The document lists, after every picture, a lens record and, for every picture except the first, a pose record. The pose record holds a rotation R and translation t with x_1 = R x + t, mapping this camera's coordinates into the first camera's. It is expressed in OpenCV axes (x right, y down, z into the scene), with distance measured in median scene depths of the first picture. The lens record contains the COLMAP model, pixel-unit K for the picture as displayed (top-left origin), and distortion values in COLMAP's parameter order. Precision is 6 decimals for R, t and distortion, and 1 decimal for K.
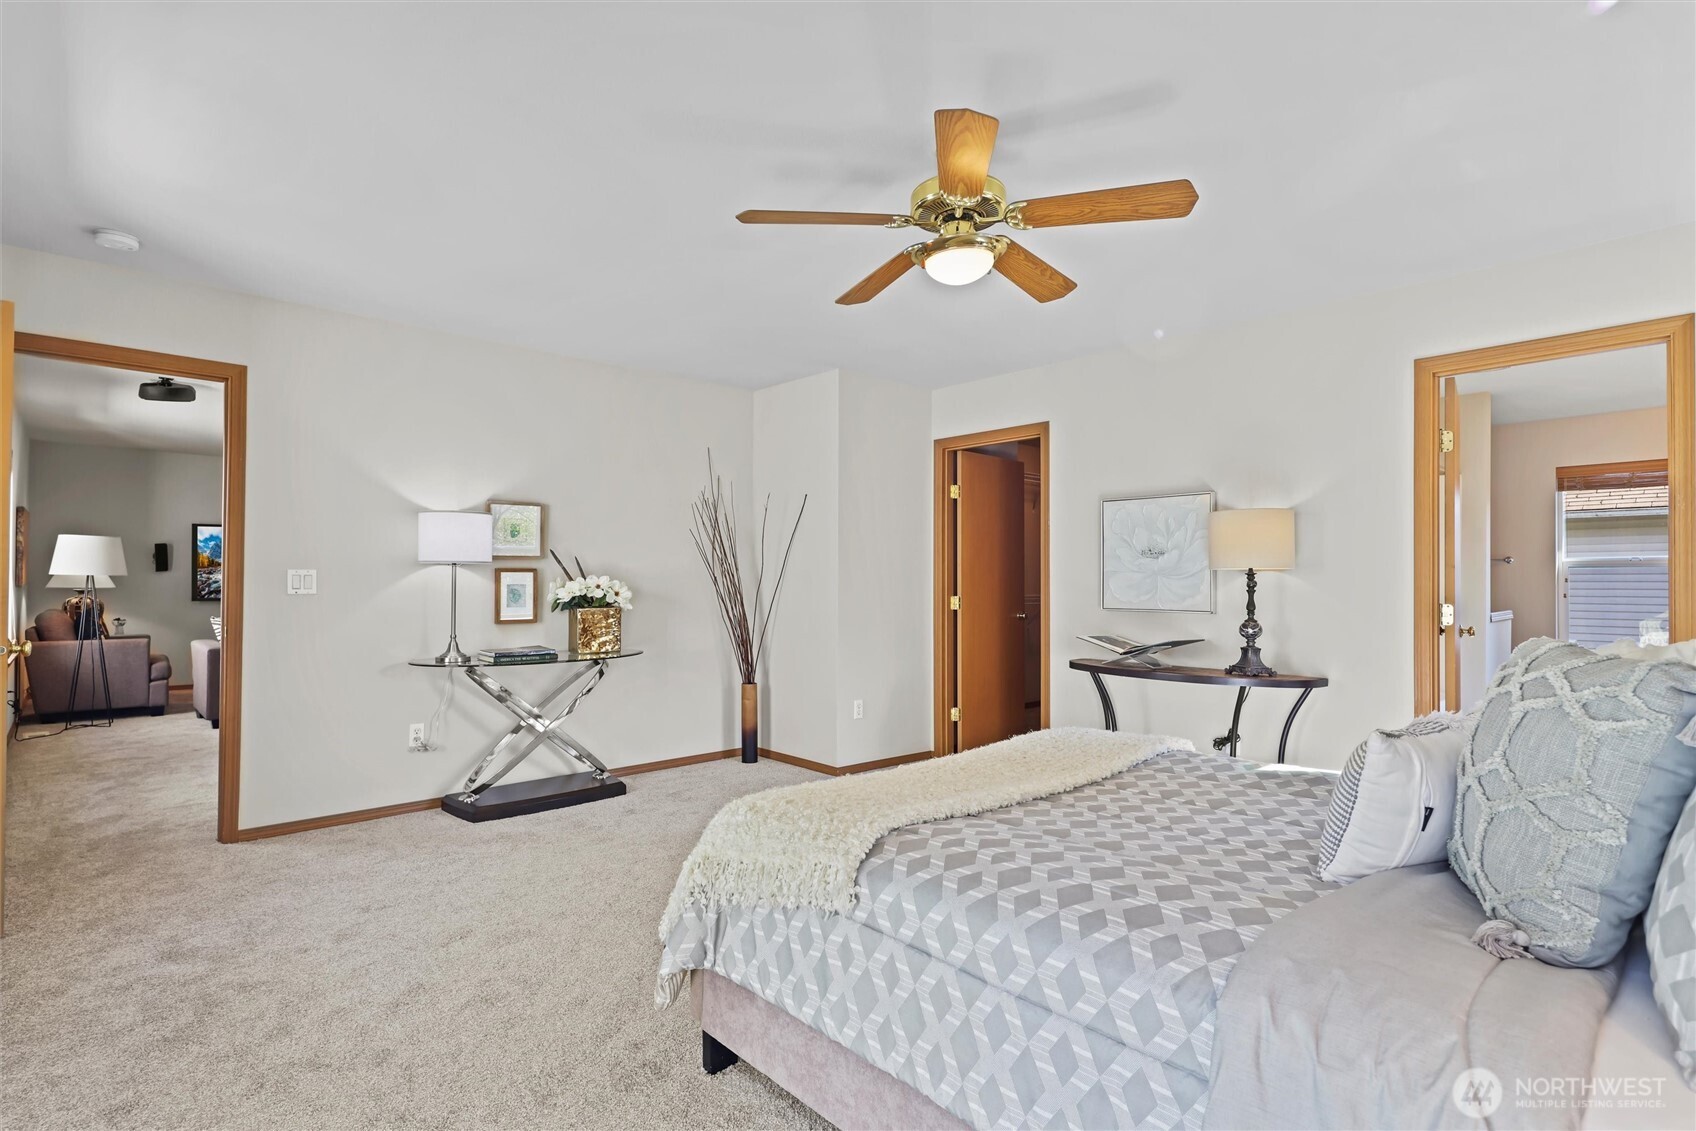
lens RADIAL K [[827.1, 0, 853.5], [0, 827.1, 574.8], [0, 0, 1]] dist [-0.000030, -0.002492]
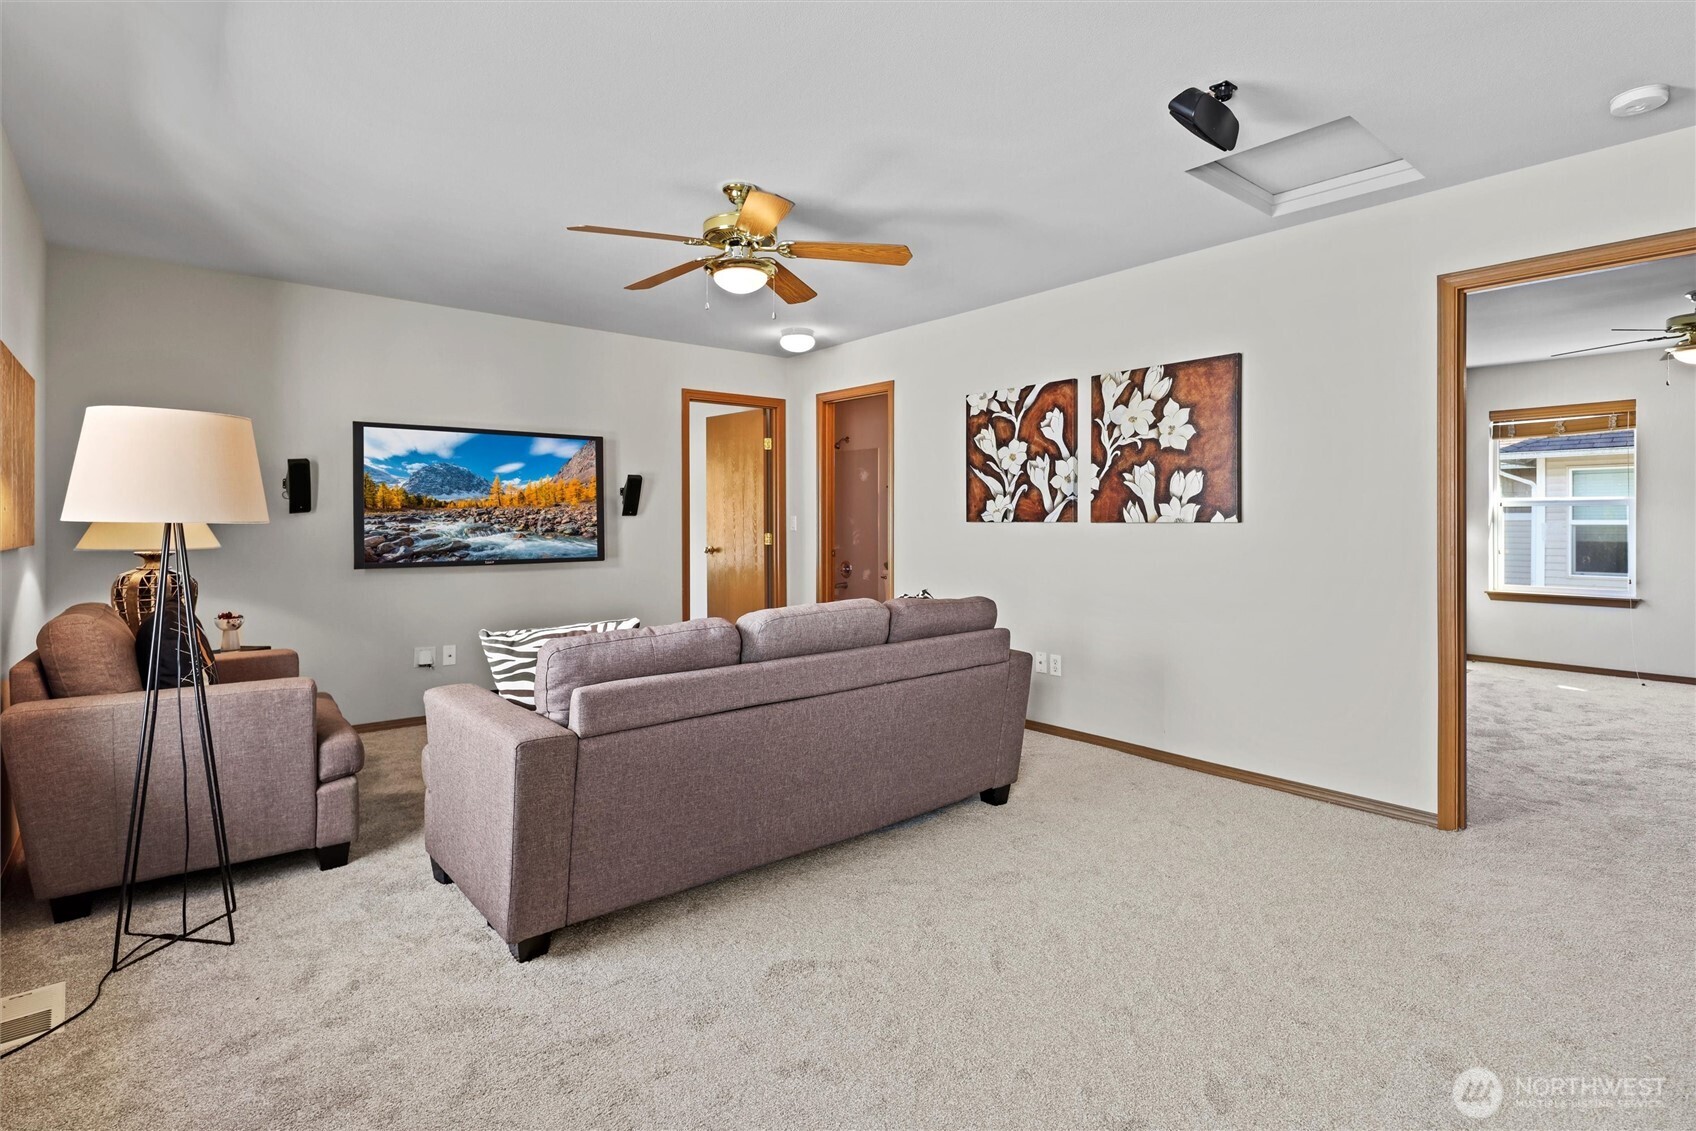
lens RADIAL K [[827.1, 0, 864.8], [0, 827.1, 528.1], [0, 0, 1]] dist [-0.000030, -0.002492]
pose [[0.999218, 0.004905, -0.039230, -0.565161], [-0.004357, 0.999892, 0.014043, -0.004004], [0.039294, -0.013861, 0.999132, 0.603767]]
